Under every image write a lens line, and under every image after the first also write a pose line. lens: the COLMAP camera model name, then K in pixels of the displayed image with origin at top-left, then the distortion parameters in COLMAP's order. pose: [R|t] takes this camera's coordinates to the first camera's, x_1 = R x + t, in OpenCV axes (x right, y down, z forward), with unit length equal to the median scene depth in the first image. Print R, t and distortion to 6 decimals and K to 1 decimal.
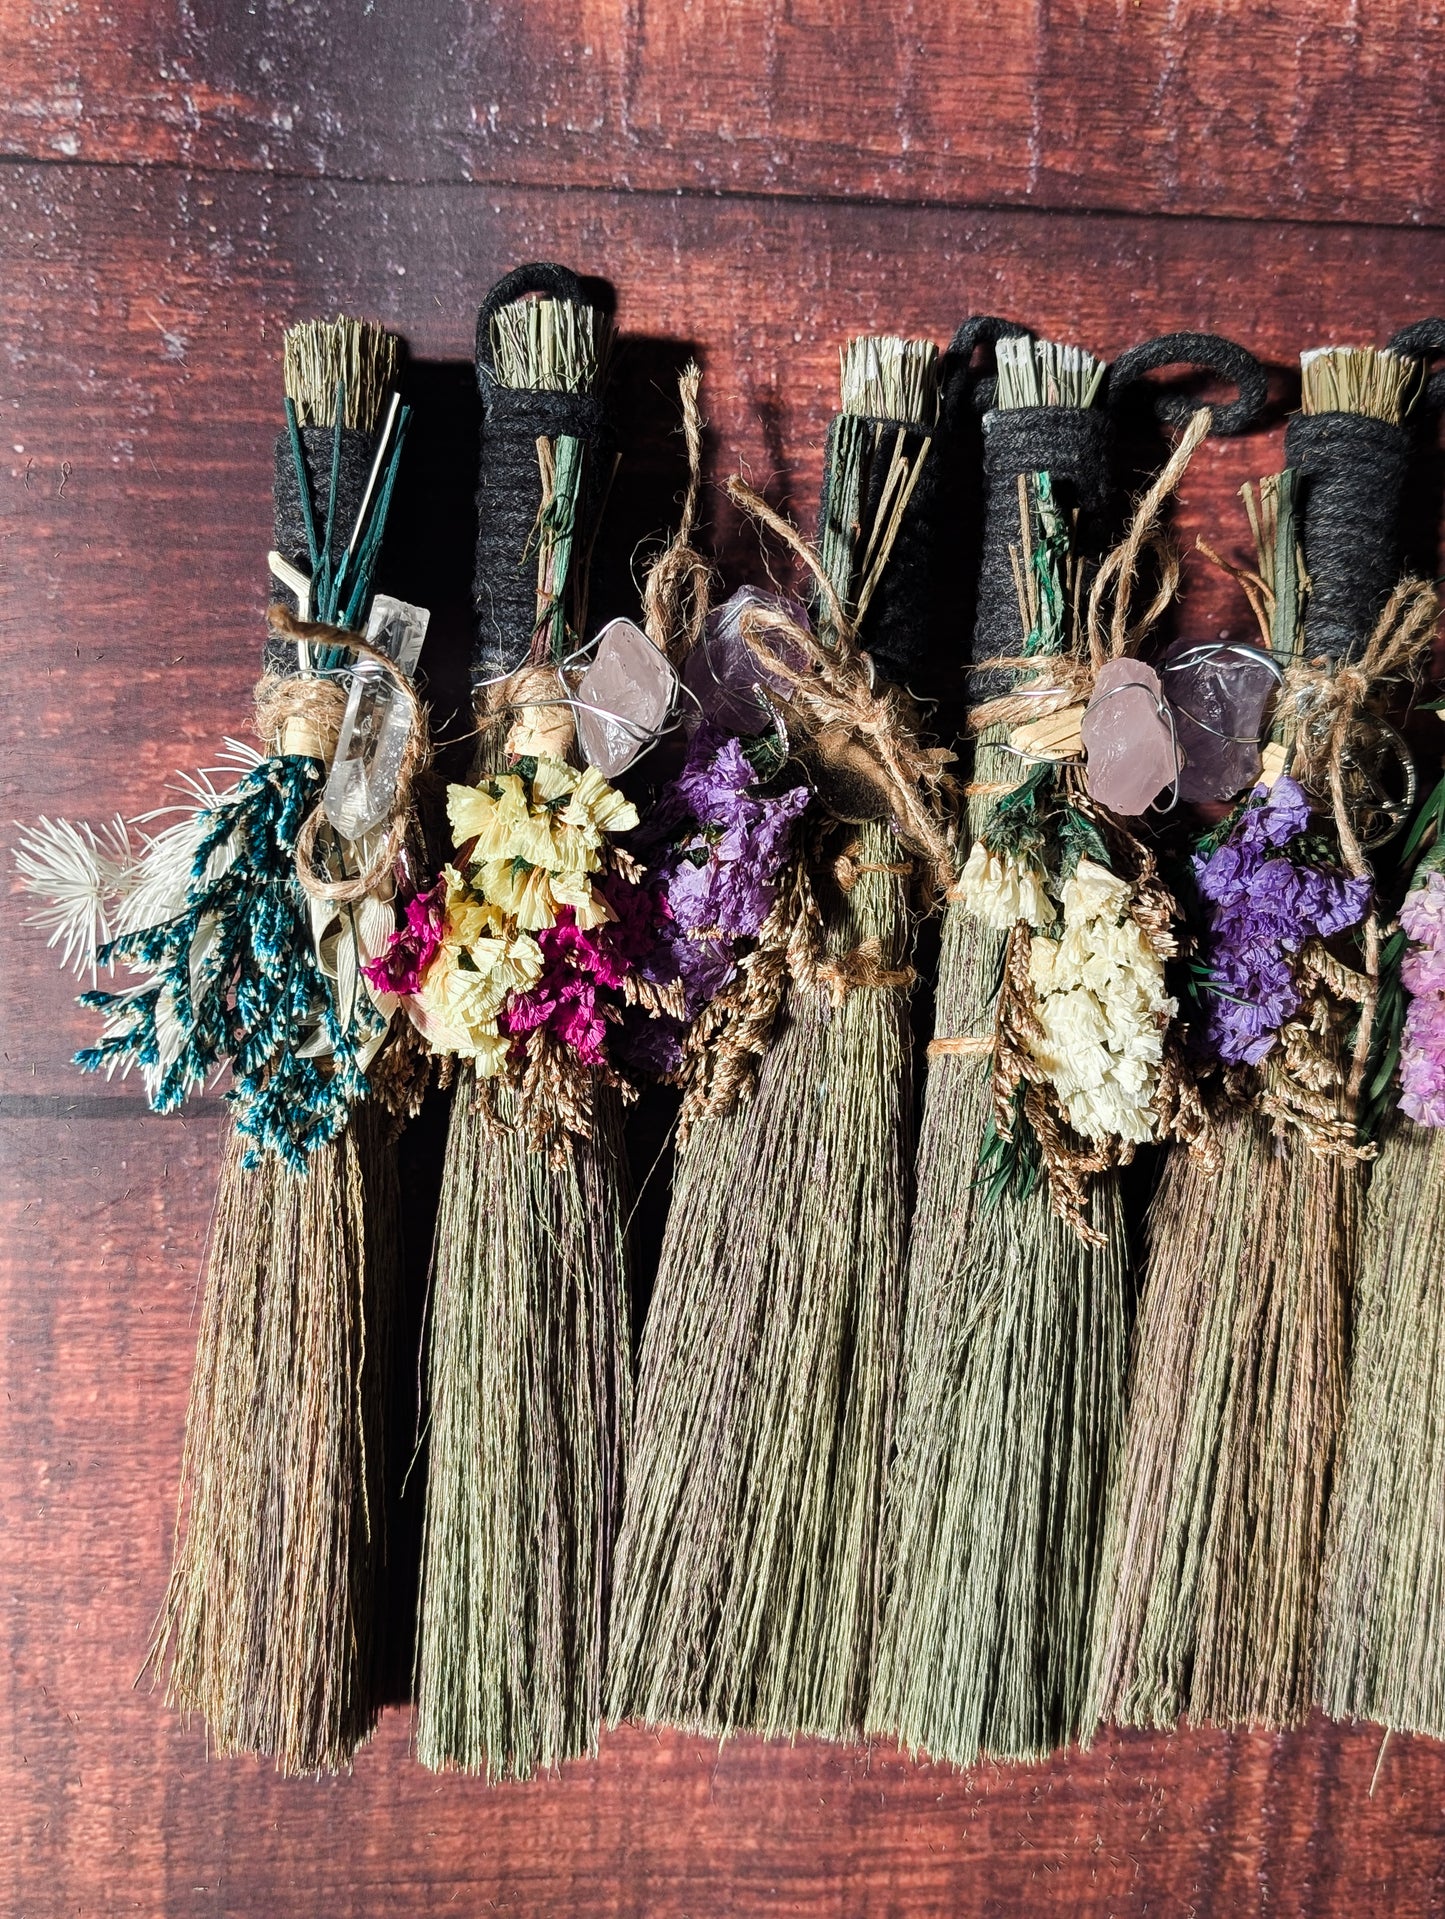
lens RADIAL K [[2089.2, 0, 754.2], [0, 2089.2, 957.3], [0, 0, 1]] dist [0.037793, -0.193310]
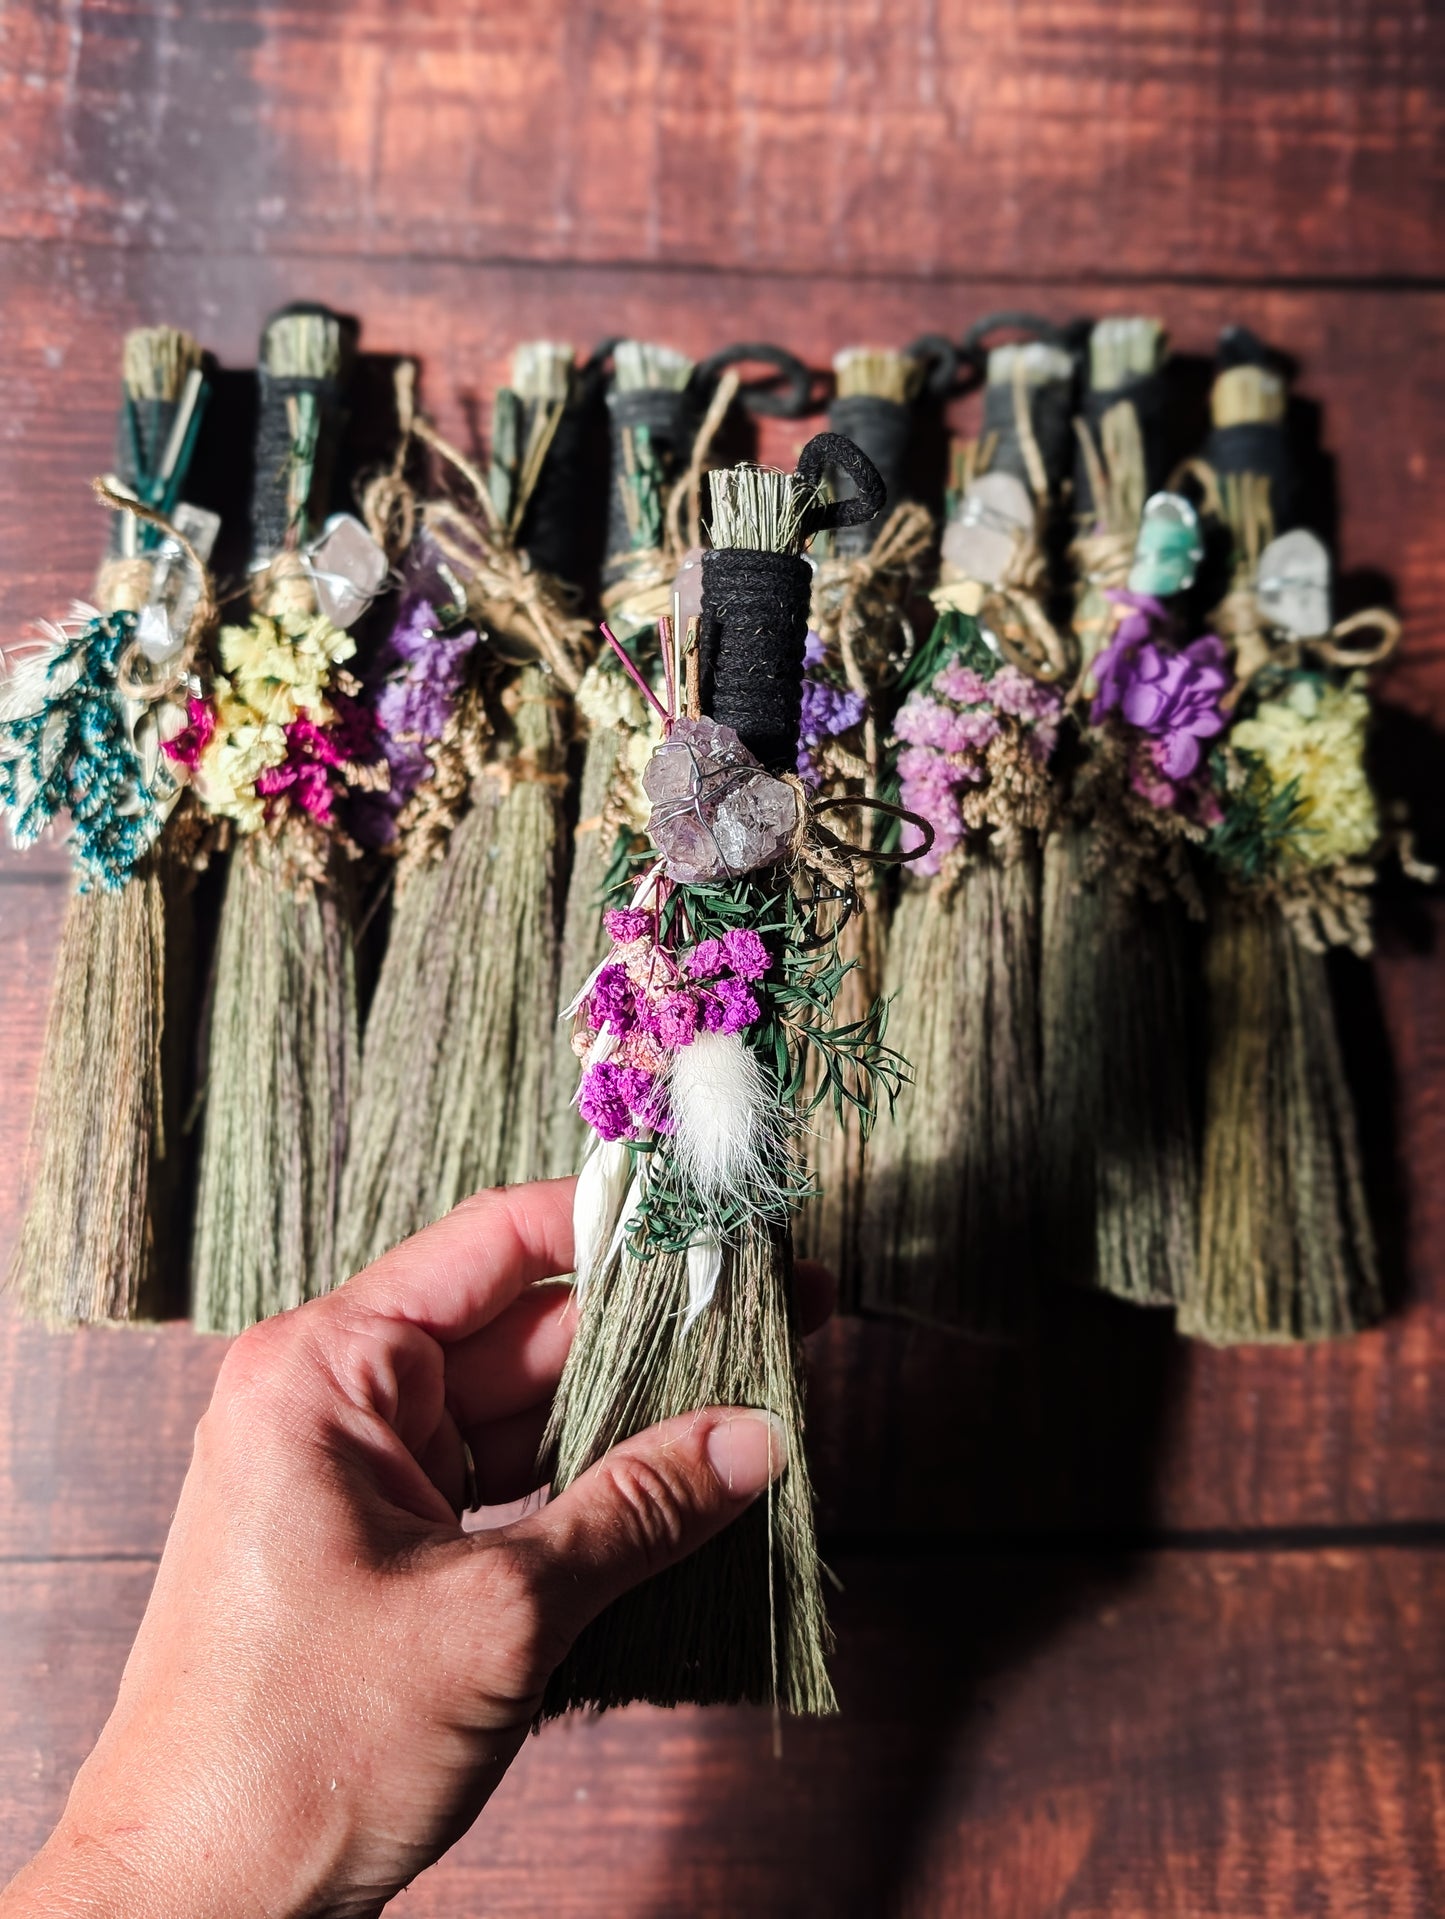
lens RADIAL K [[2071.0, 0, 728.7], [0, 2071.0, 921.6], [0, 0, 1]] dist [0.097883, -0.423825]
pose [[0.999942, -0.010543, -0.002039, 0.195771], [0.010196, 0.991748, -0.127796, 0.293864], [0.003370, 0.127767, 0.991798, -0.394674]]
